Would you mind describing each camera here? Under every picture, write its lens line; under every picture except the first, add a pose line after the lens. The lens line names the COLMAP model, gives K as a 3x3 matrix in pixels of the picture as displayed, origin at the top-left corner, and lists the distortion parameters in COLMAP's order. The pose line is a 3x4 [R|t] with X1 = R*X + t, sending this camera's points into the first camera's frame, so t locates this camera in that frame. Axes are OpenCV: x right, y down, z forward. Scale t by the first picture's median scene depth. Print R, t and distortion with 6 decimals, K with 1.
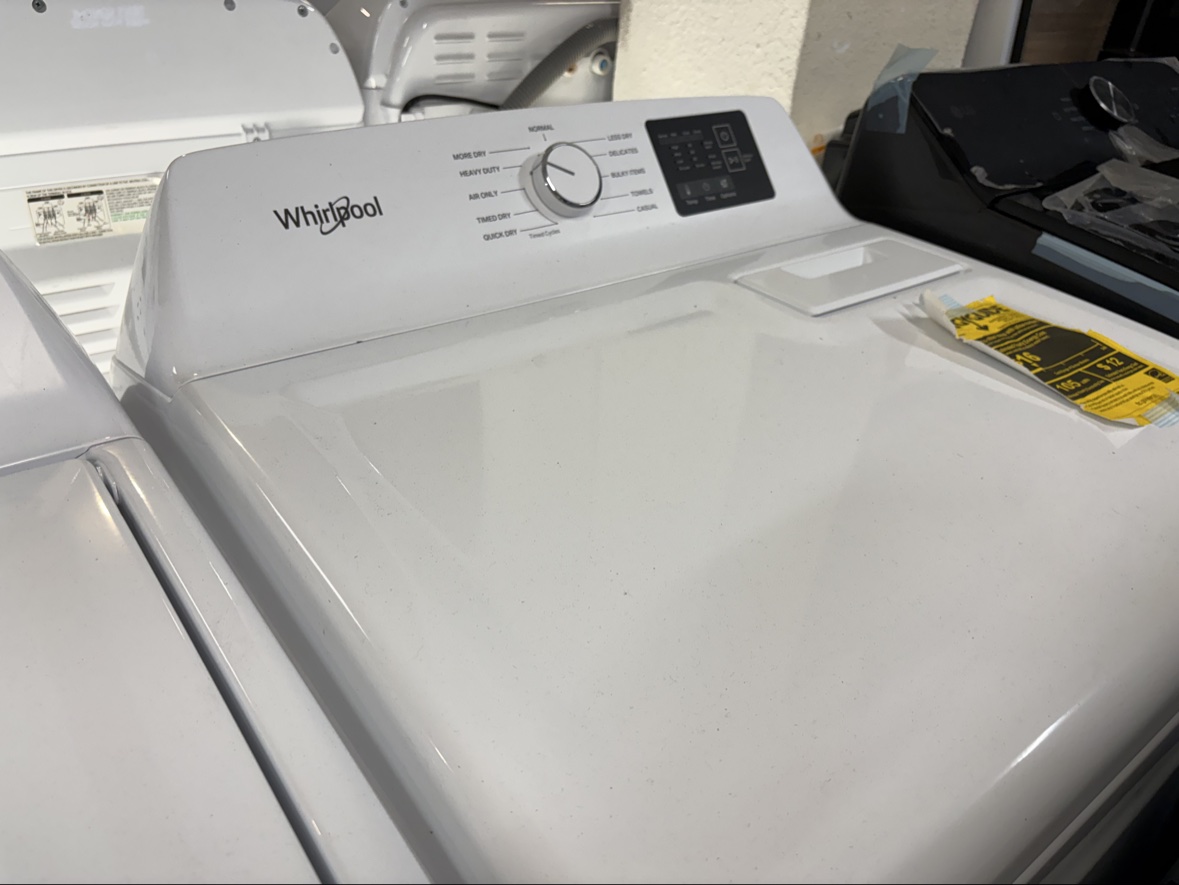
lens RADIAL K [[892.4, 0, 607.2], [0, 892.4, 439.2], [0, 0, 1]] dist [0.038437, -0.041645]
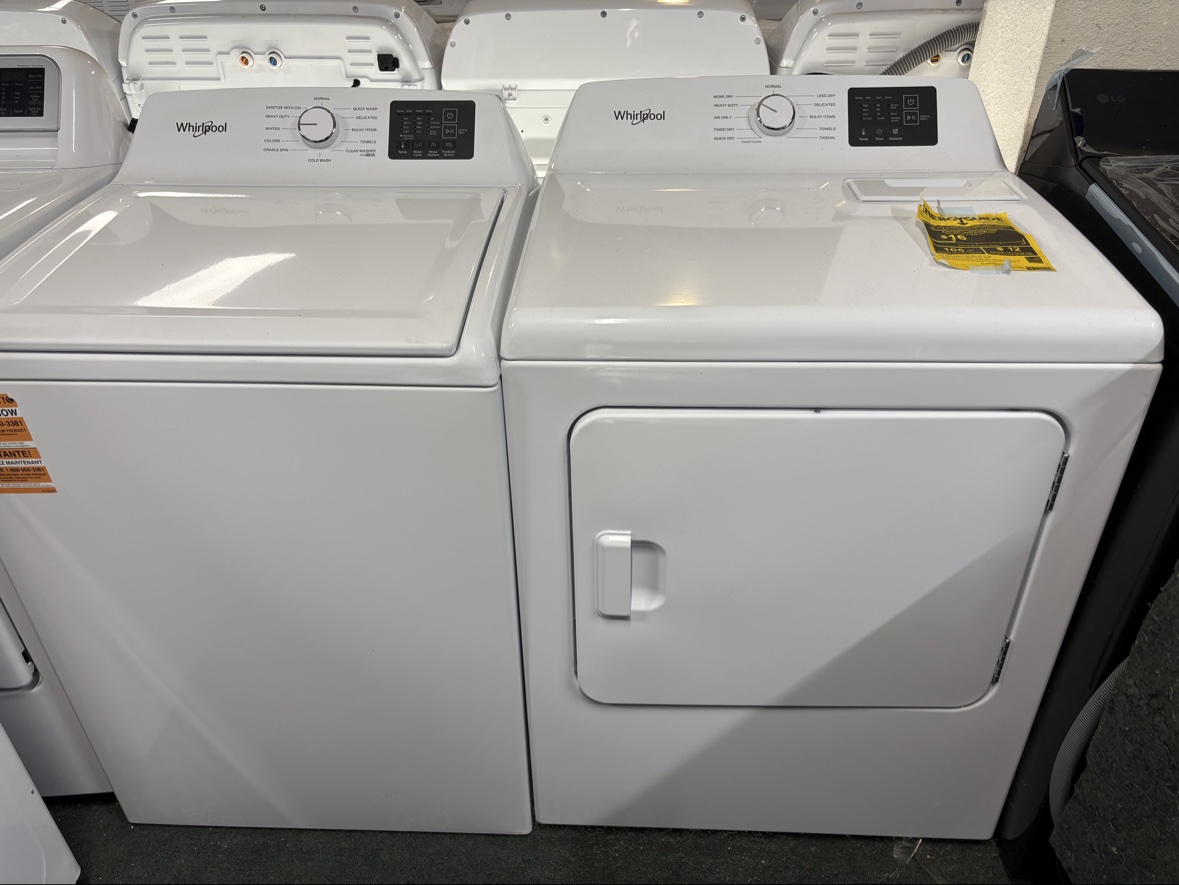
lens RADIAL K [[892.4, 0, 593.8], [0, 892.4, 433.2], [0, 0, 1]] dist [0.038437, -0.041645]
pose [[0.758940, 0.284267, -0.585835, 0.653598], [-0.286706, 0.953656, 0.091323, 0.184806], [0.584645, 0.098654, 0.805269, -0.425843]]
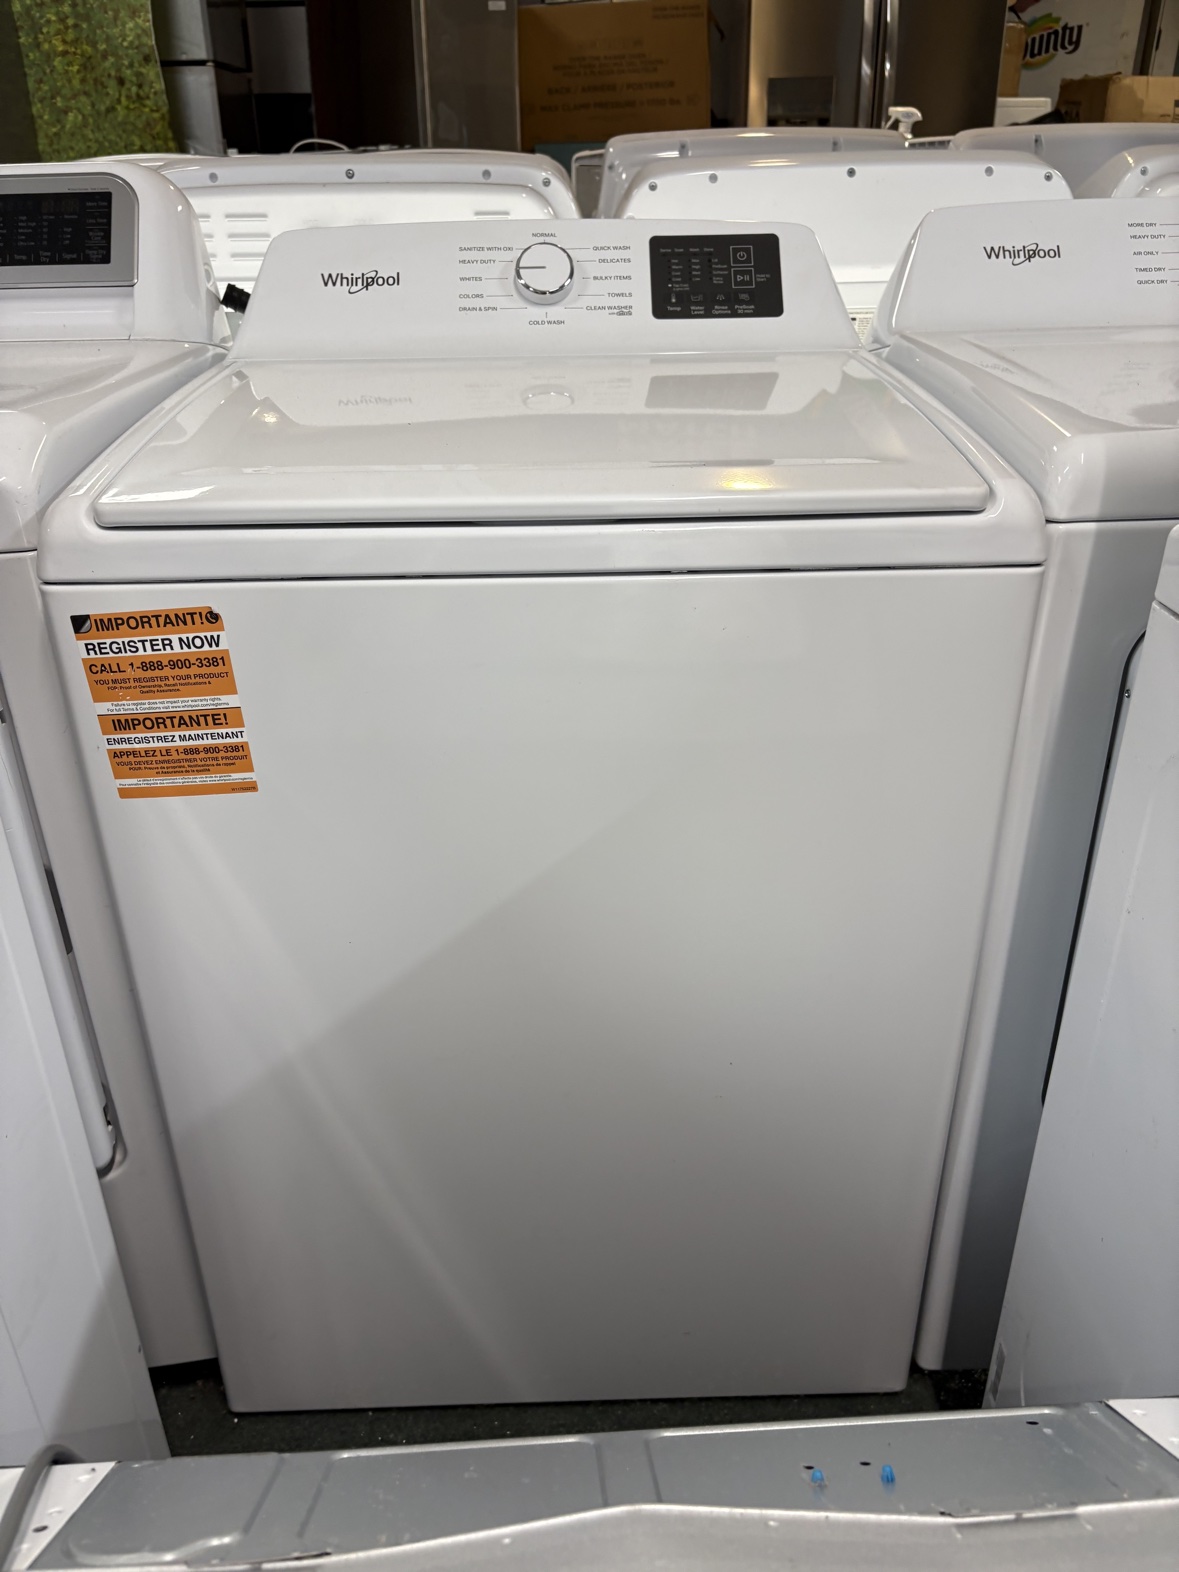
lens RADIAL K [[1189.9, 0, 595.2], [0, 1189.9, 779.7], [0, 0, 1]] dist [0.038437, -0.041645]
pose [[0.804356, 0.197331, -0.560422, 0.231262], [-0.254054, 0.966888, -0.024184, 0.475379], [0.537092, 0.161830, 0.827854, -0.491878]]
